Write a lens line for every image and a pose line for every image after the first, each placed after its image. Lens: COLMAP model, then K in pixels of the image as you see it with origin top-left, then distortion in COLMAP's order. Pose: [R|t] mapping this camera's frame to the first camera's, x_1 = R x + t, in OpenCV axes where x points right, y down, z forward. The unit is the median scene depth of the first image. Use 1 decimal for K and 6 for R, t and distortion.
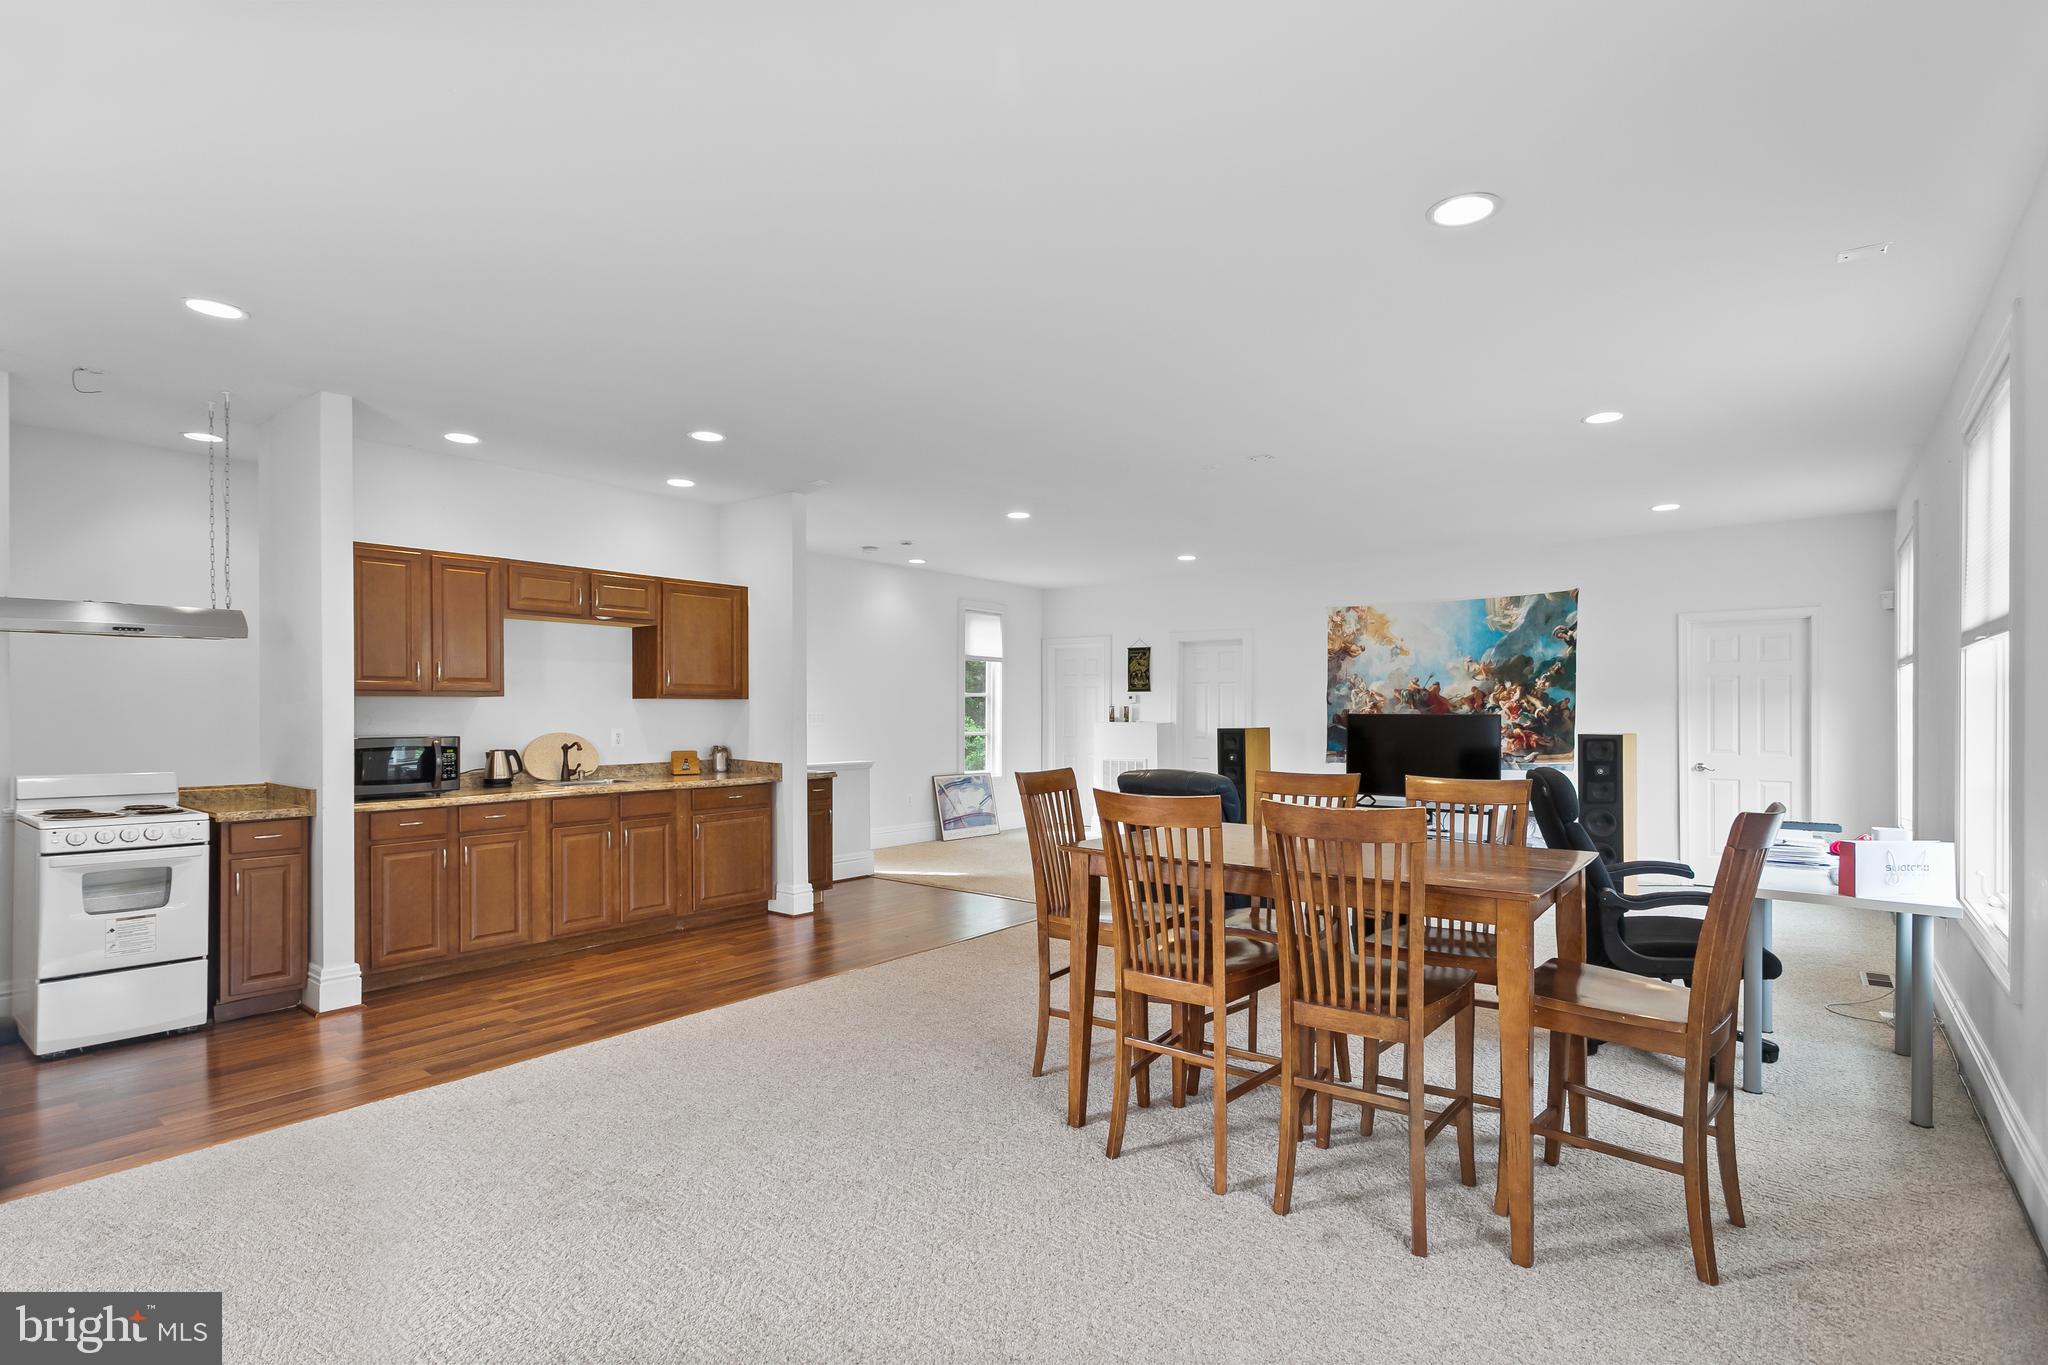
lens RADIAL K [[973.6, 0, 1019.6], [0, 973.6, 689.9], [0, 0, 1]] dist [-0.001453, -0.000424]
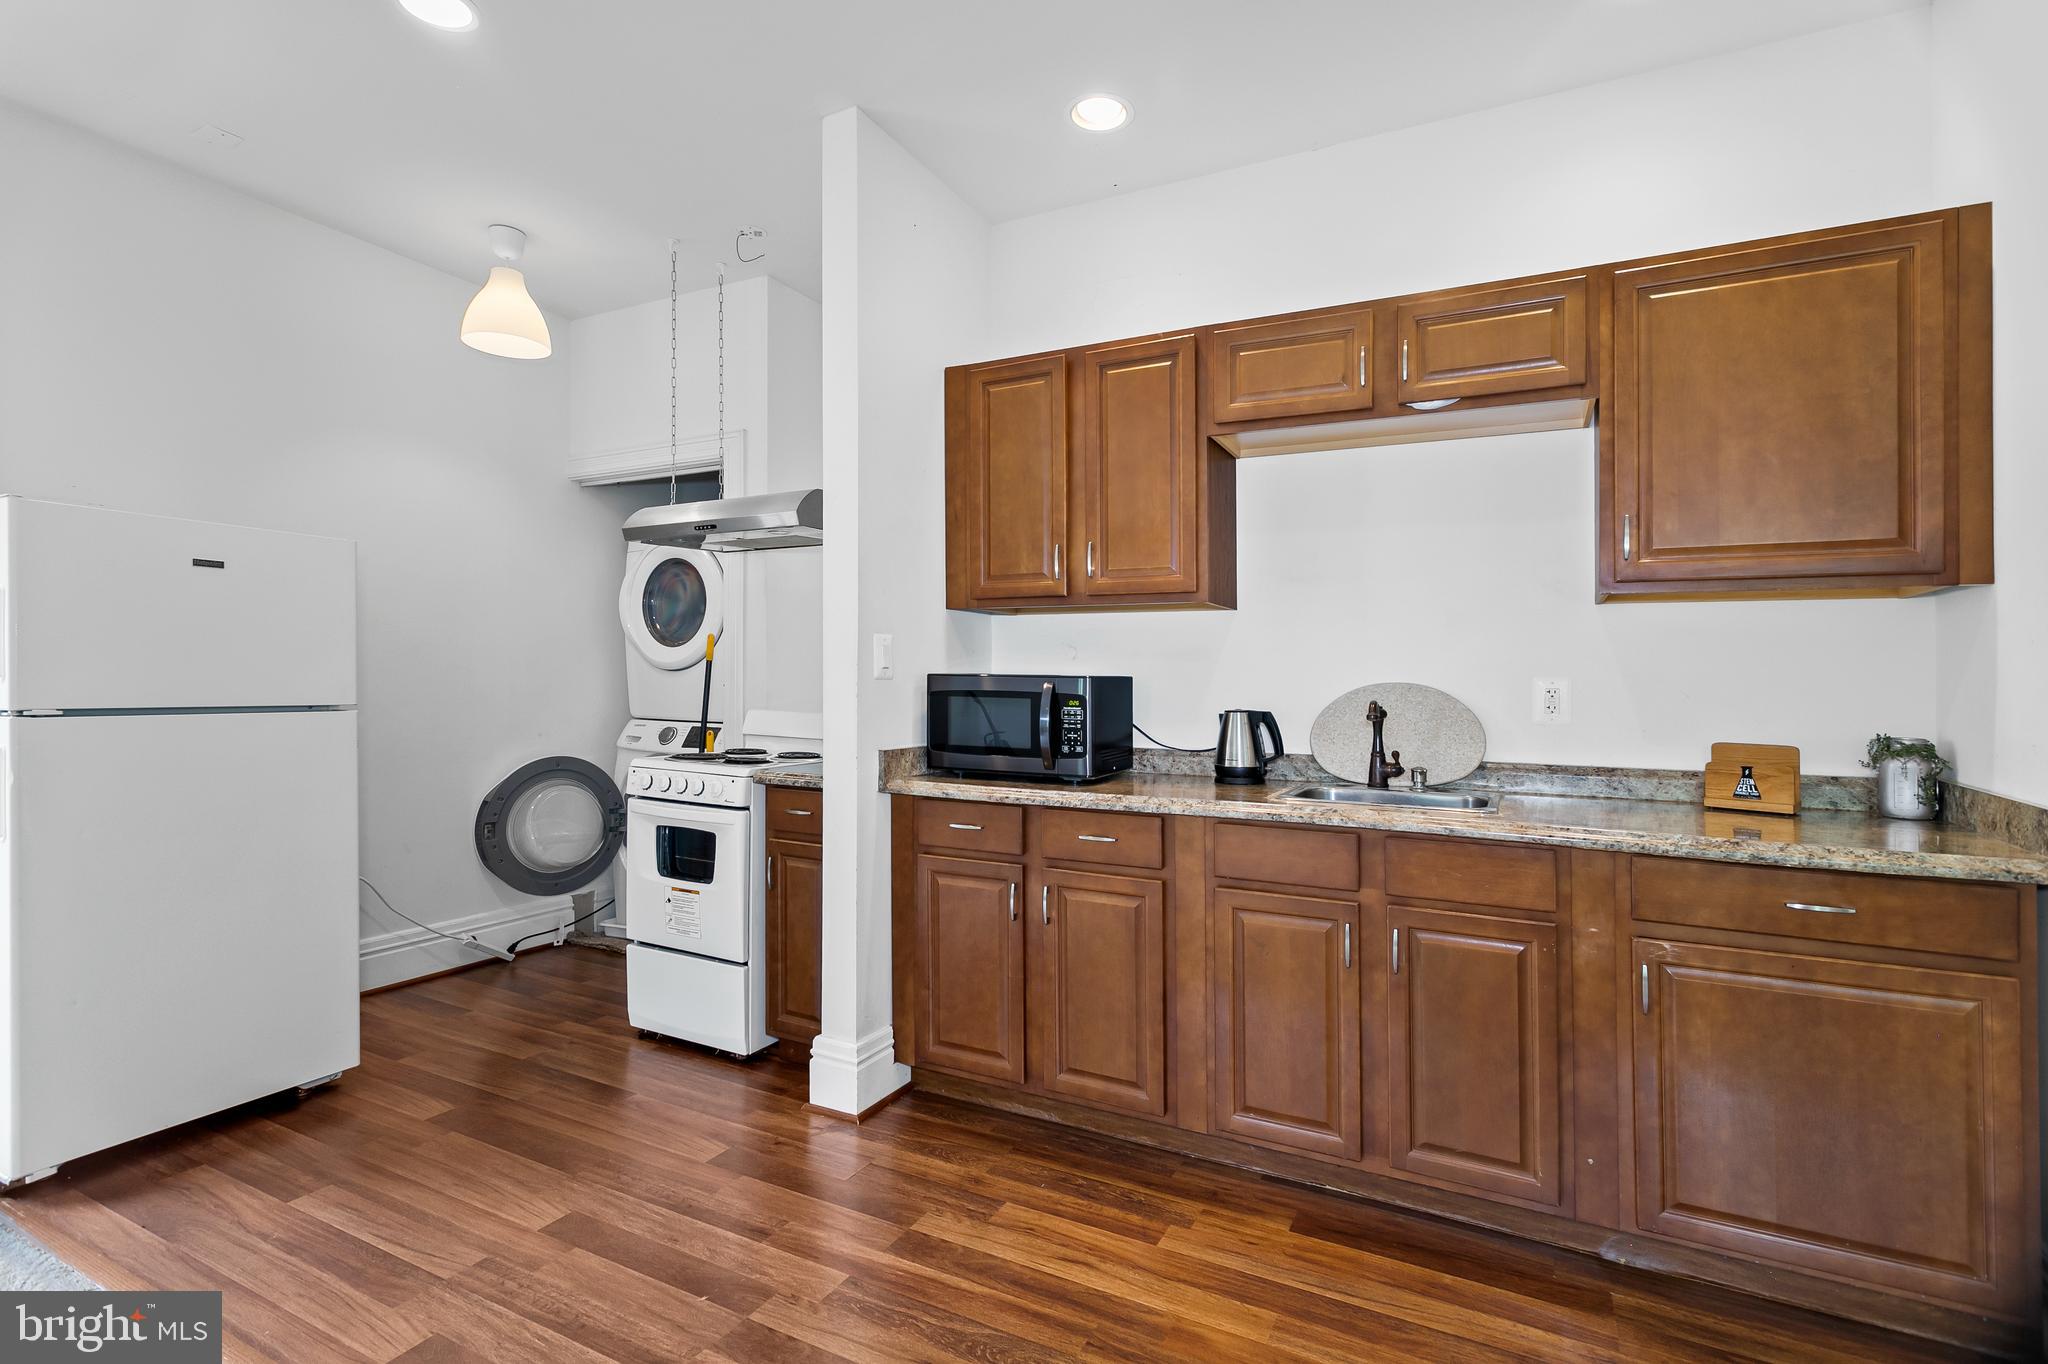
lens RADIAL K [[973.6, 0, 1019.6], [0, 973.6, 689.4], [0, 0, 1]] dist [-0.001453, -0.000424]
pose [[0.201728, -0.001876, -0.979440, -0.061597], [-0.001983, 0.999995, -0.002324, 0.051864], [0.979440, 0.002411, 0.201723, 0.792326]]
